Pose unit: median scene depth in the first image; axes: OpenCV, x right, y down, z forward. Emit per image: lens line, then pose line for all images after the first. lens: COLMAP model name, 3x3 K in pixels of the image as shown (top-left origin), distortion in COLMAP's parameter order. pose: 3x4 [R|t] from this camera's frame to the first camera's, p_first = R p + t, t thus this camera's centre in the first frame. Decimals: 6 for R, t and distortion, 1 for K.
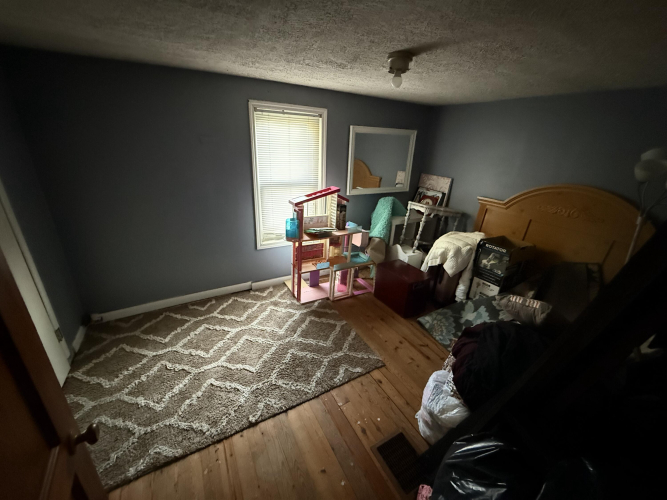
lens RADIAL K [[264.6, 0, 331.4], [0, 264.6, 247.9], [0, 0, 1]] dist [0.000625, -0.000227]
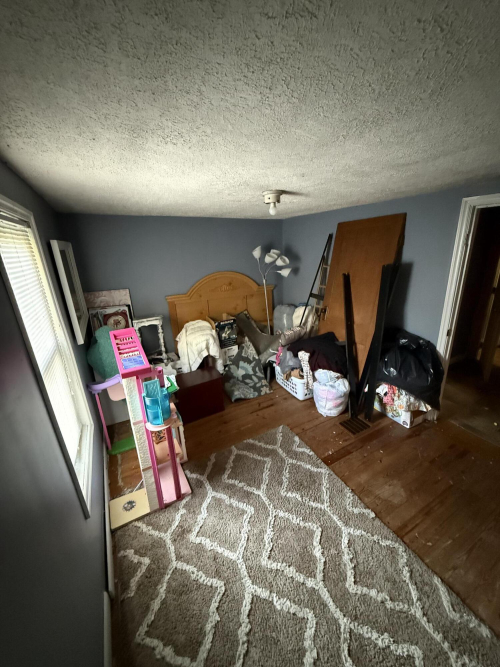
lens RADIAL K [[264.6, 0, 250.0], [0, 264.6, 333.5], [0, 0, 1]] dist [0.000625, -0.000227]
pose [[0.000042, -0.357324, 0.933981, -0.704240], [0.406976, 0.853140, 0.326378, -0.352599], [-0.913439, 0.380094, 0.145458, 0.696677]]
